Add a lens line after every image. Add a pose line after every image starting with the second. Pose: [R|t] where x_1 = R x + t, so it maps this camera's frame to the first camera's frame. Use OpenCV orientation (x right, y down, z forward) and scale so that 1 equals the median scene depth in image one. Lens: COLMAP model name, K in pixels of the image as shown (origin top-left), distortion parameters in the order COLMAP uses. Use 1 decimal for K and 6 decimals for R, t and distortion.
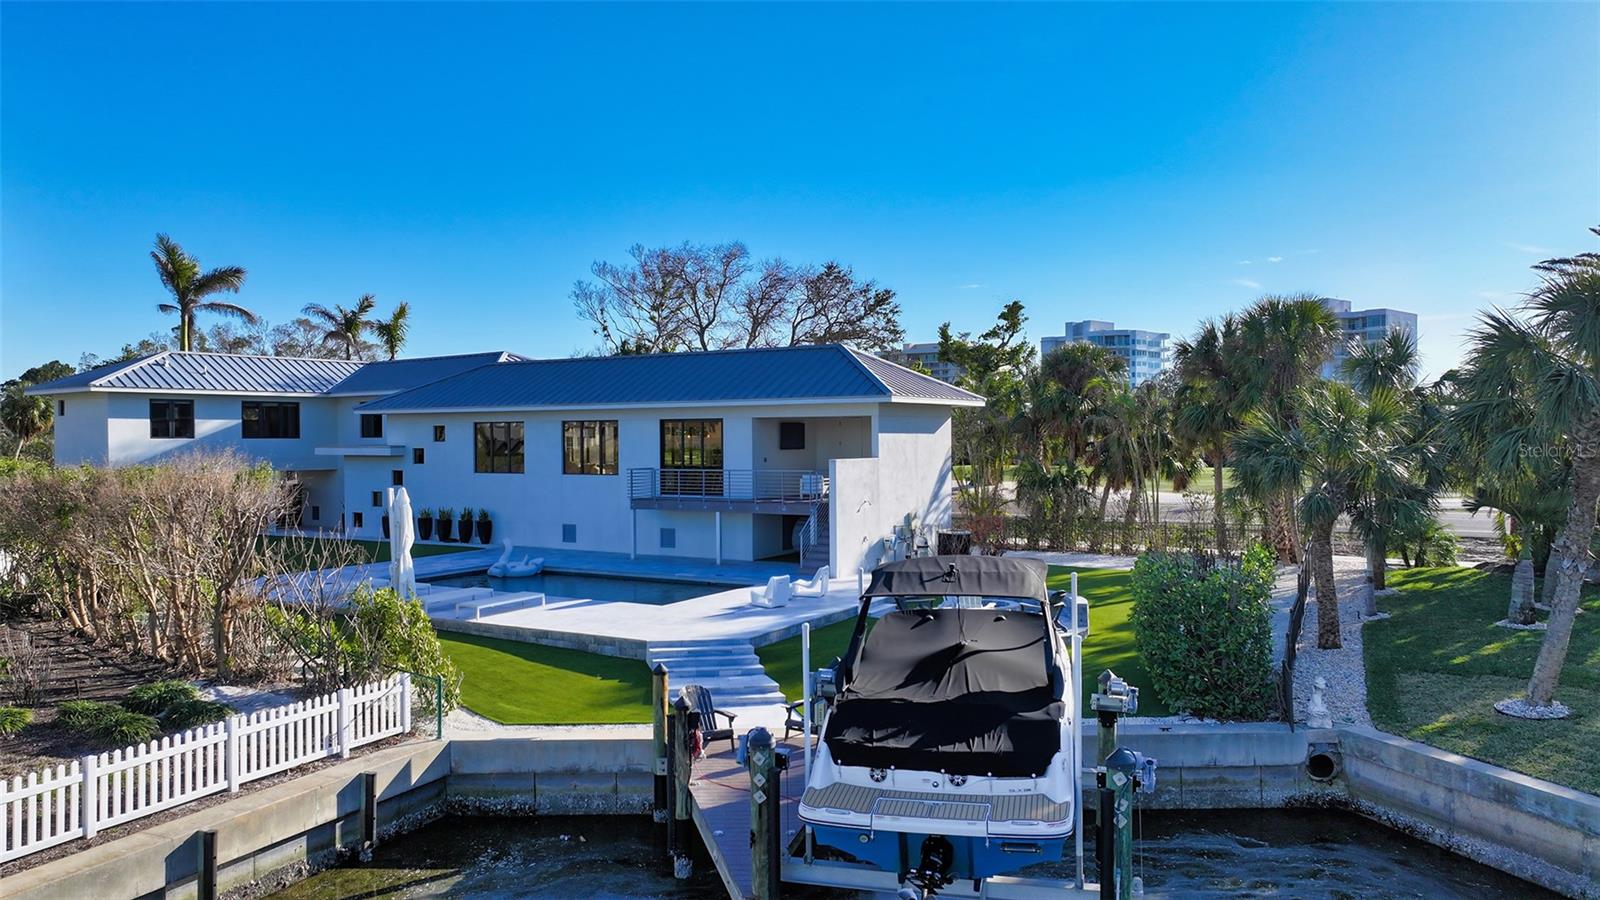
lens RADIAL K [[1123.0, 0, 800.0], [0, 1123.0, 450.0], [0, 0, 1]] dist [0.003664, -0.001022]
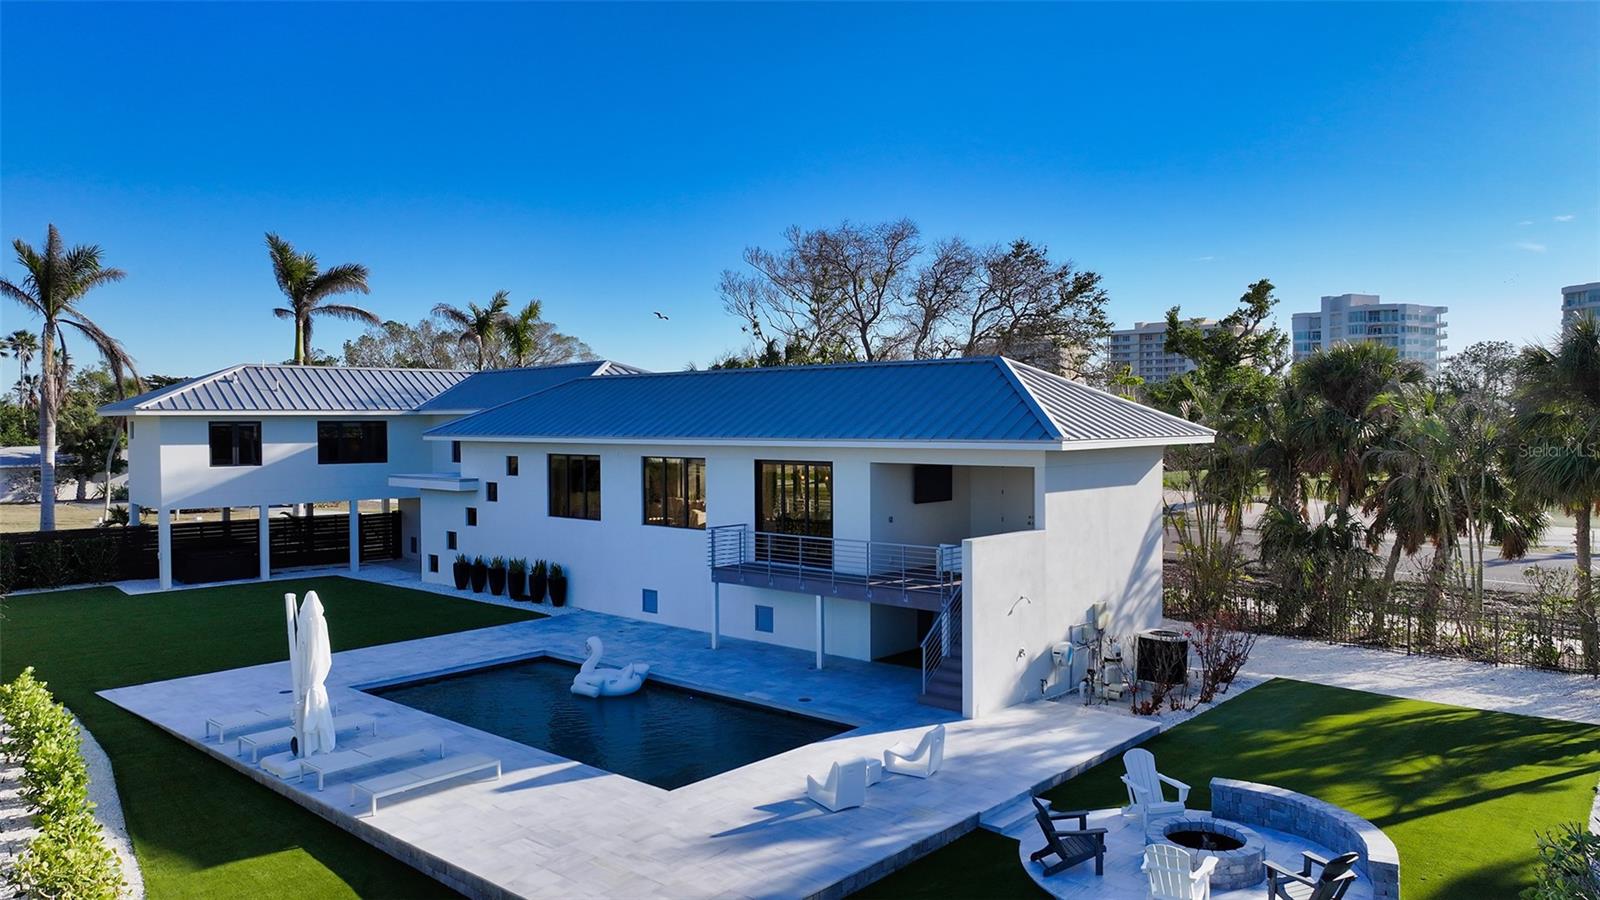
lens RADIAL K [[1123.0, 0, 800.0], [0, 1123.0, 450.0], [0, 0, 1]] dist [0.003664, -0.001022]
pose [[0.980056, 0.006059, -0.198628, 0.040743], [-0.002699, 0.999849, 0.017183, -0.035727], [0.198702, -0.016304, 0.979924, 0.211289]]
